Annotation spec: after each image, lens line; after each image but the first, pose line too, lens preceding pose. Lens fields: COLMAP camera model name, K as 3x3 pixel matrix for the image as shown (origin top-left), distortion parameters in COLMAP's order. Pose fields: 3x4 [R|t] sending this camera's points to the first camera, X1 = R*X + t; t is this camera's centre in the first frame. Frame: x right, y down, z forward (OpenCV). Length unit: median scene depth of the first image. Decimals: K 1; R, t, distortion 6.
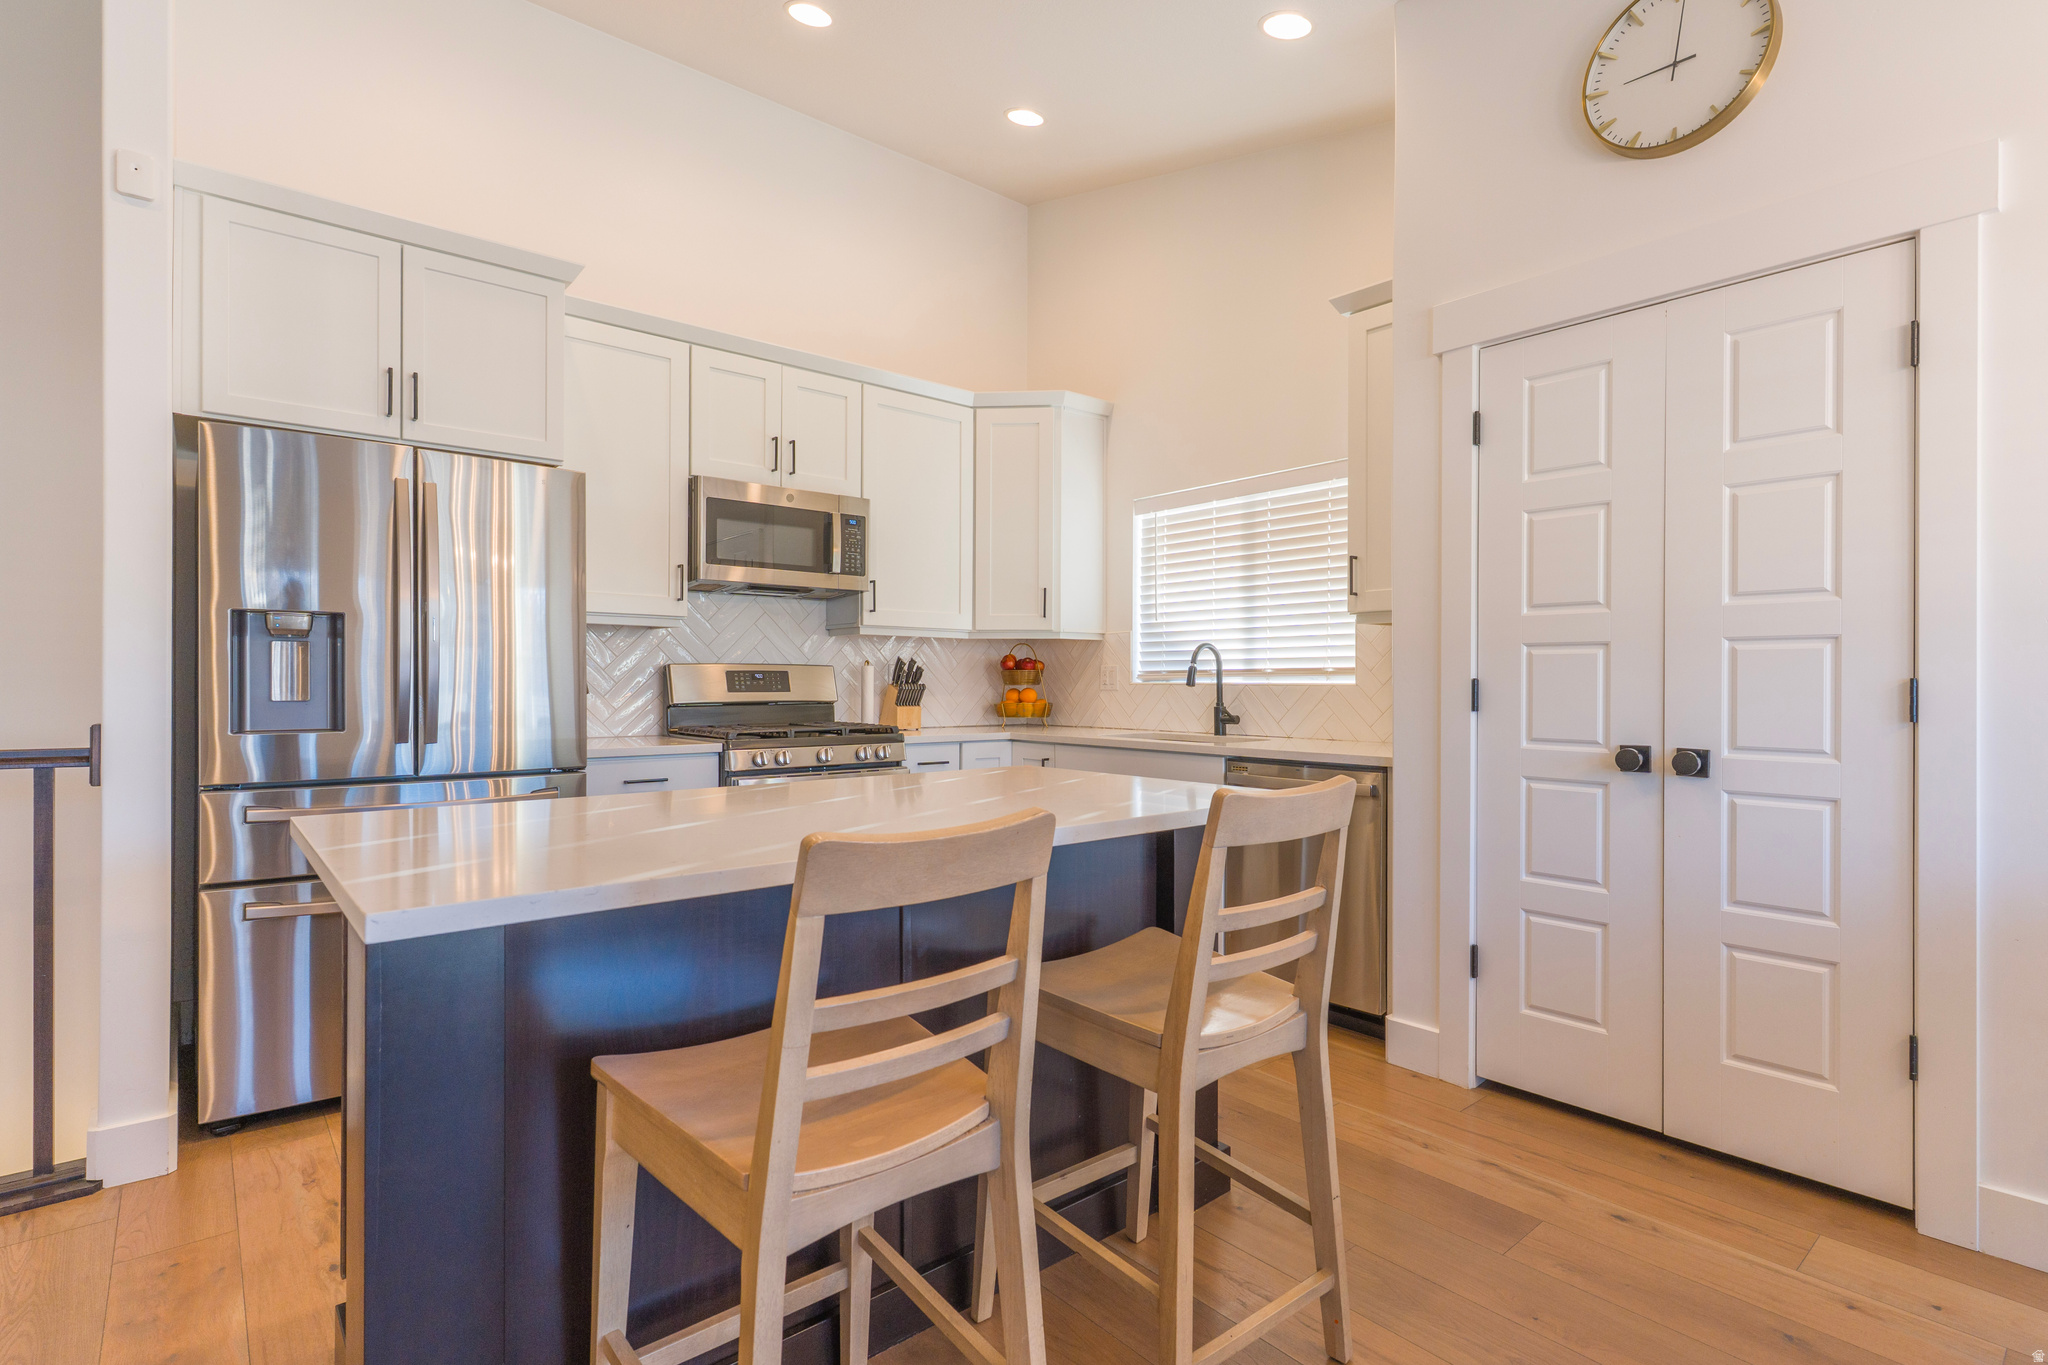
lens RADIAL K [[982.2, 0, 1026.6], [0, 982.2, 682.5], [0, 0, 1]] dist [0.003445, -0.001037]
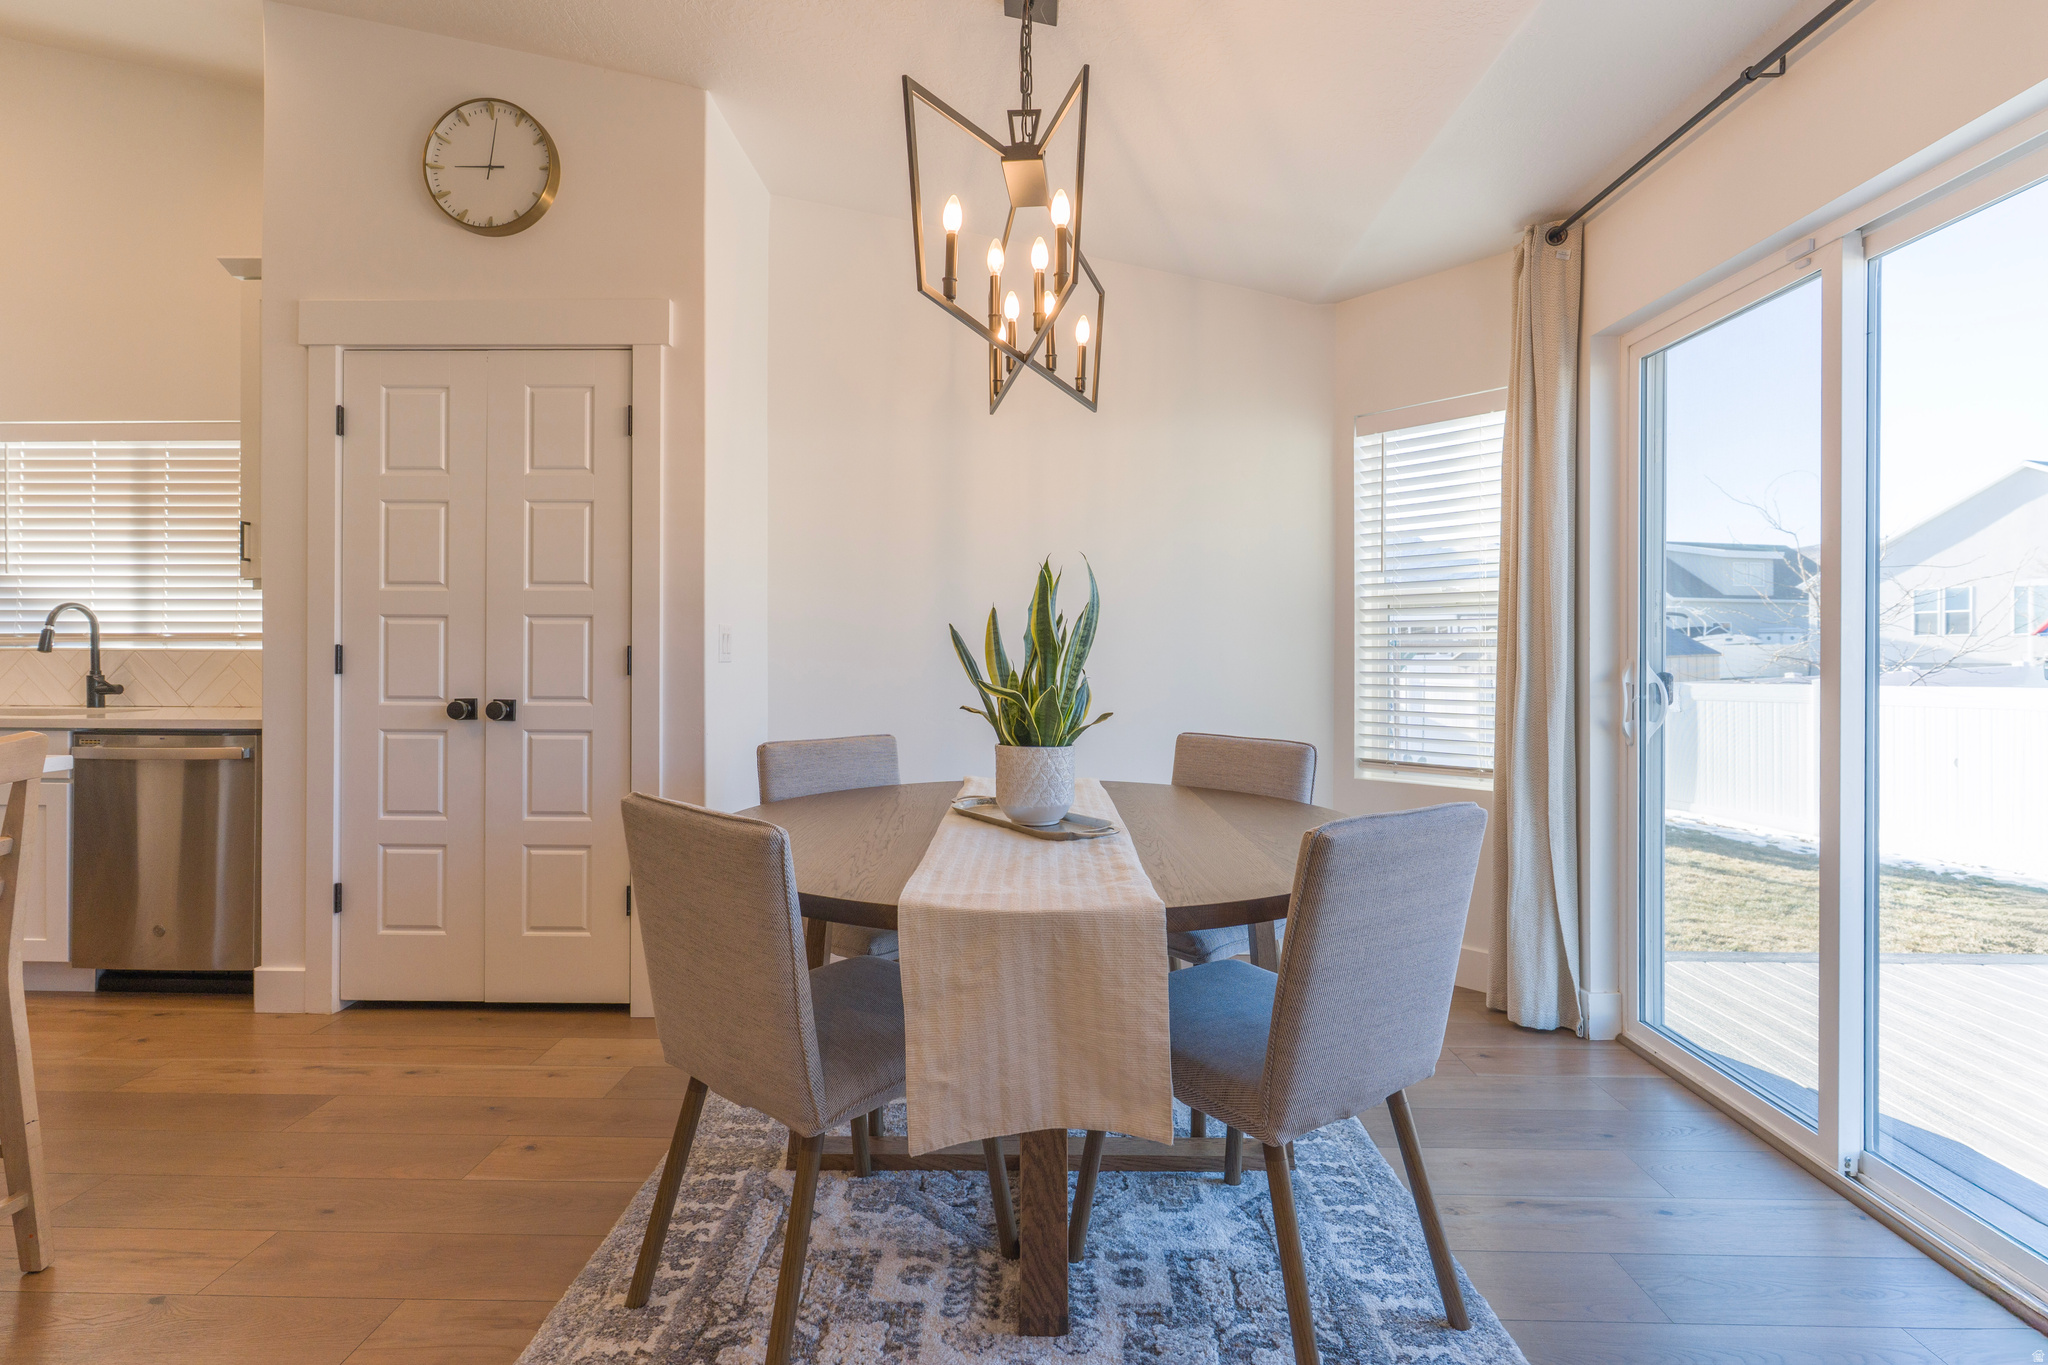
lens RADIAL K [[982.2, 0, 1018.5], [0, 982.2, 651.3], [0, 0, 1]] dist [0.003445, -0.001037]
pose [[0.666935, 0.000270, 0.745116, 0.133607], [-0.001188, 0.999999, 0.000701, 0.001994], [-0.745115, -0.001353, 0.666934, -0.307667]]
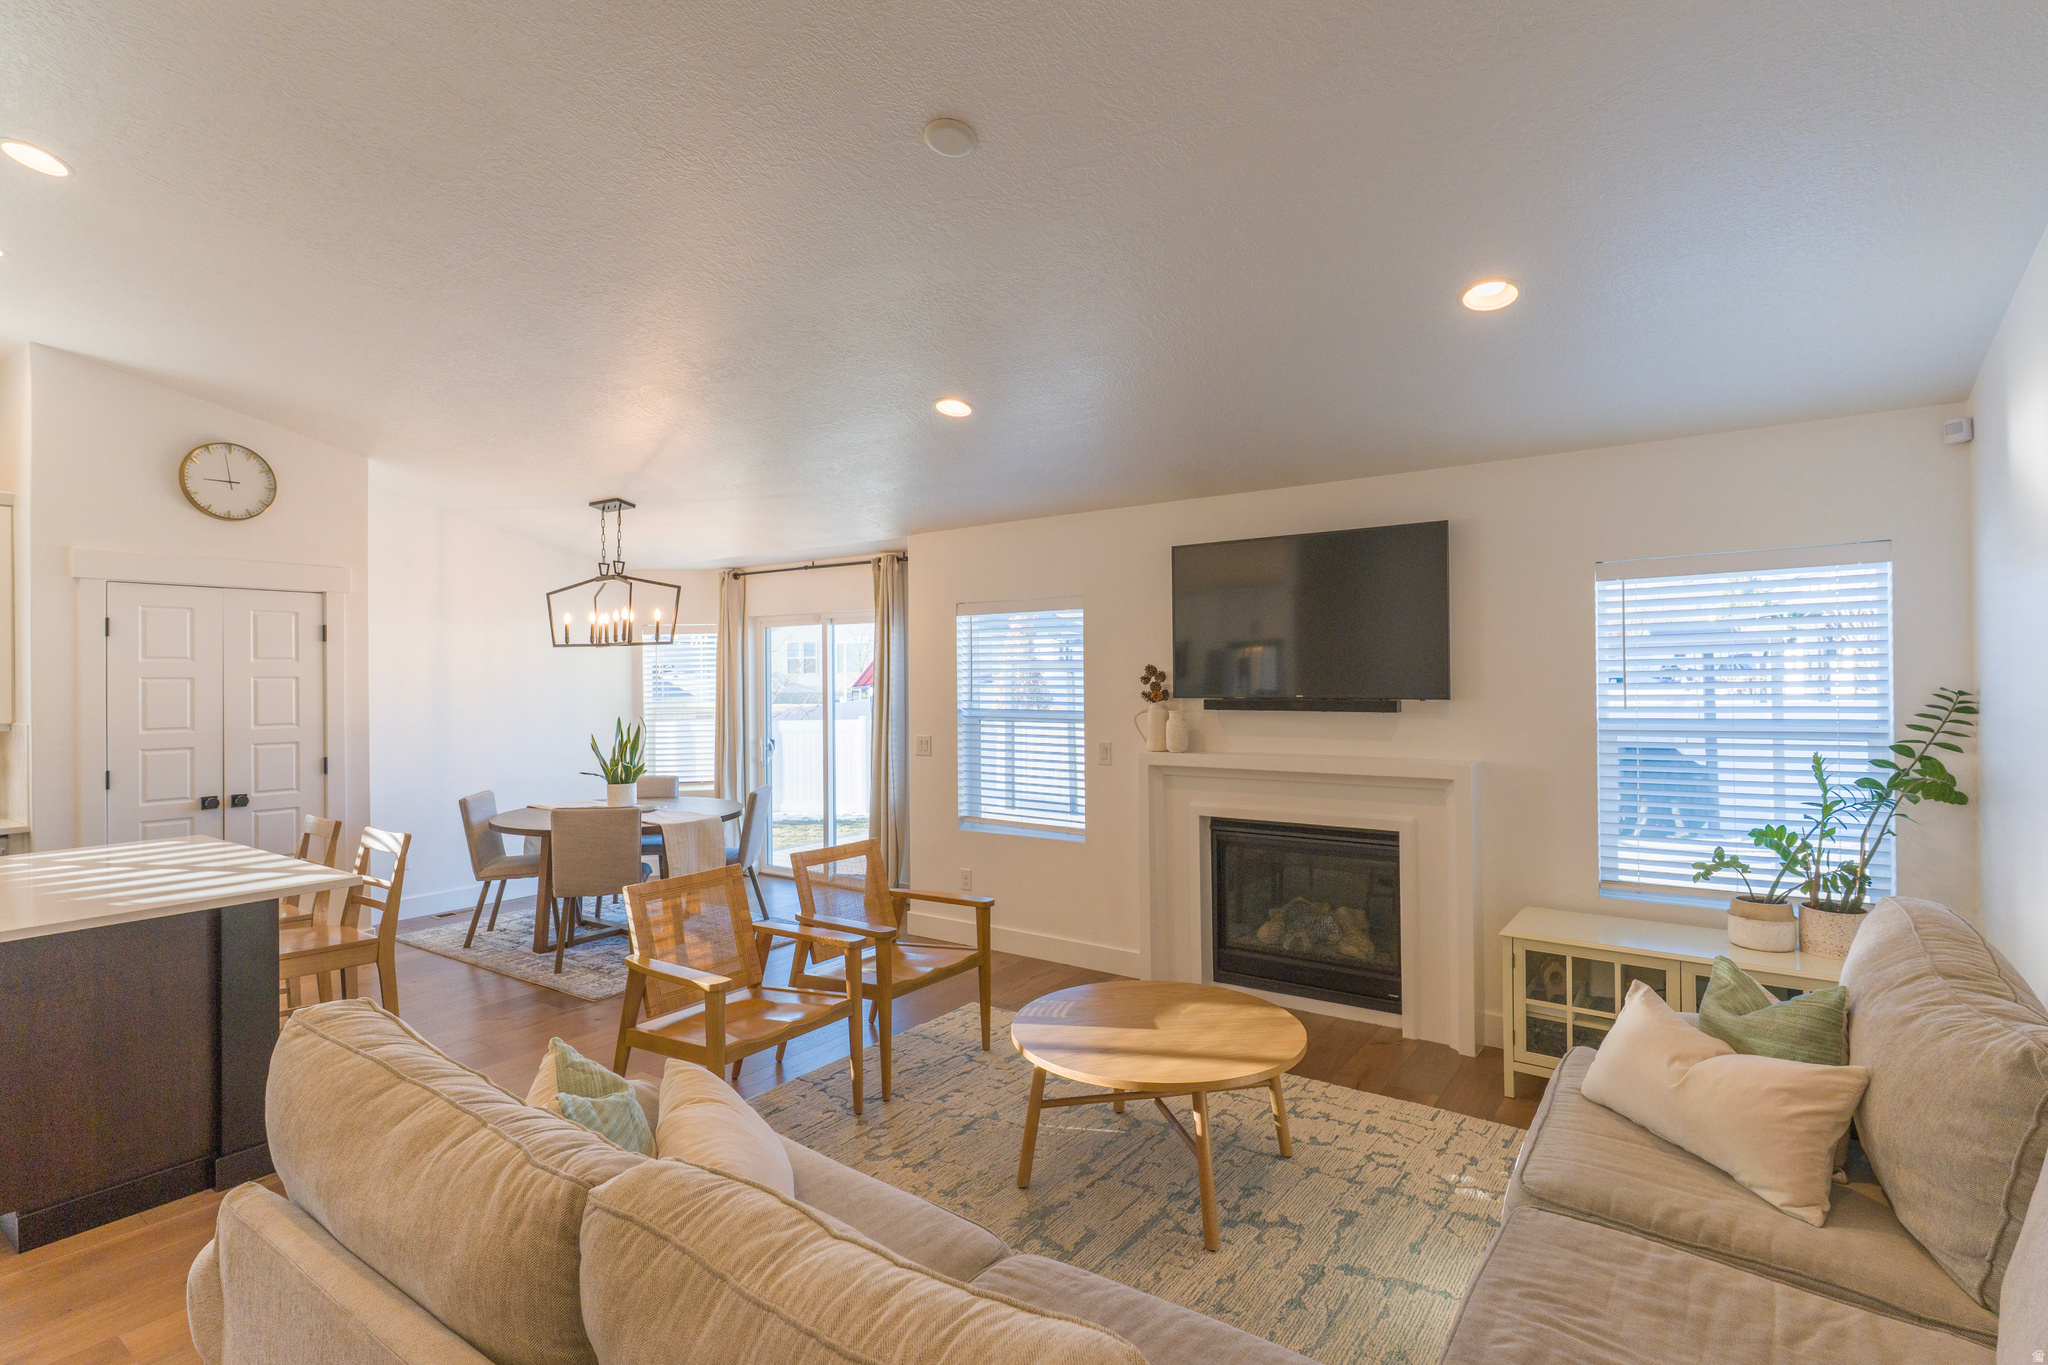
lens RADIAL K [[982.2, 0, 1020.6], [0, 982.2, 677.6], [0, 0, 1]] dist [0.003445, -0.001037]
pose [[-0.244276, 0.002741, 0.969702, -1.561819], [0.011172, 0.999938, -0.000013, -0.144163], [-0.969641, 0.010830, -0.244292, -0.136331]]
